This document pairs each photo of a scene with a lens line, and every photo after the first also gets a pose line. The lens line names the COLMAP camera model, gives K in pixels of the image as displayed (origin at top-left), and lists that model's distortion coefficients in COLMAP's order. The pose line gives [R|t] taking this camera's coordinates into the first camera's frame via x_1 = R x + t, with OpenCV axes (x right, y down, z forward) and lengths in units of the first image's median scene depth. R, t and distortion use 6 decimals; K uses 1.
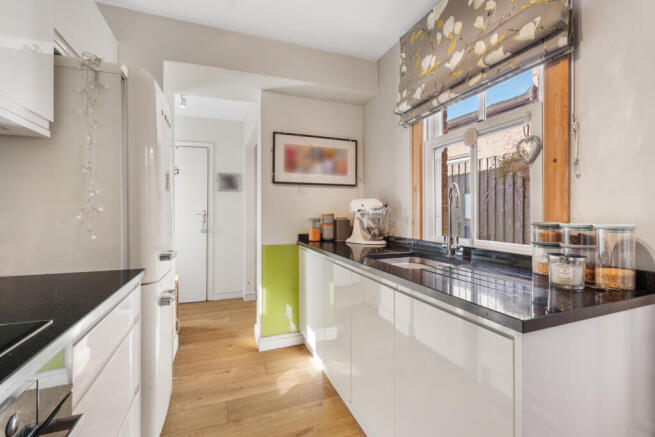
lens RADIAL K [[288.0, 0, 327.2], [0, 288.0, 214.7], [0, 0, 1]] dist [-0.018543, 0.000050]
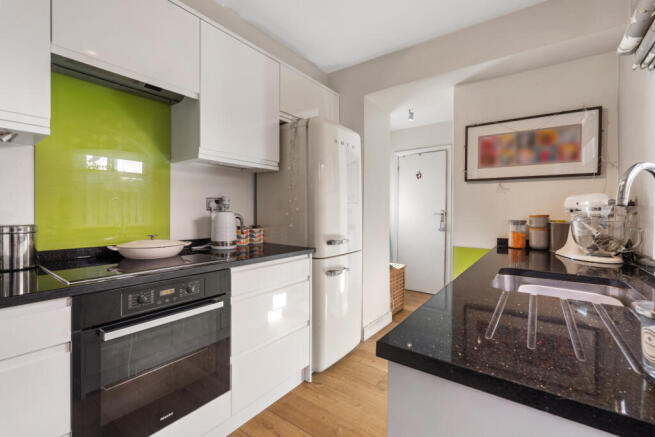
lens RADIAL K [[288.0, 0, 327.2], [0, 288.0, 214.7], [0, 0, 1]] dist [-0.018543, 0.000050]
pose [[0.536400, 0.014993, -0.843831, 0.349889], [-0.013371, 0.999868, 0.009266, -0.003305], [0.843858, 0.006313, 0.536529, 0.117540]]
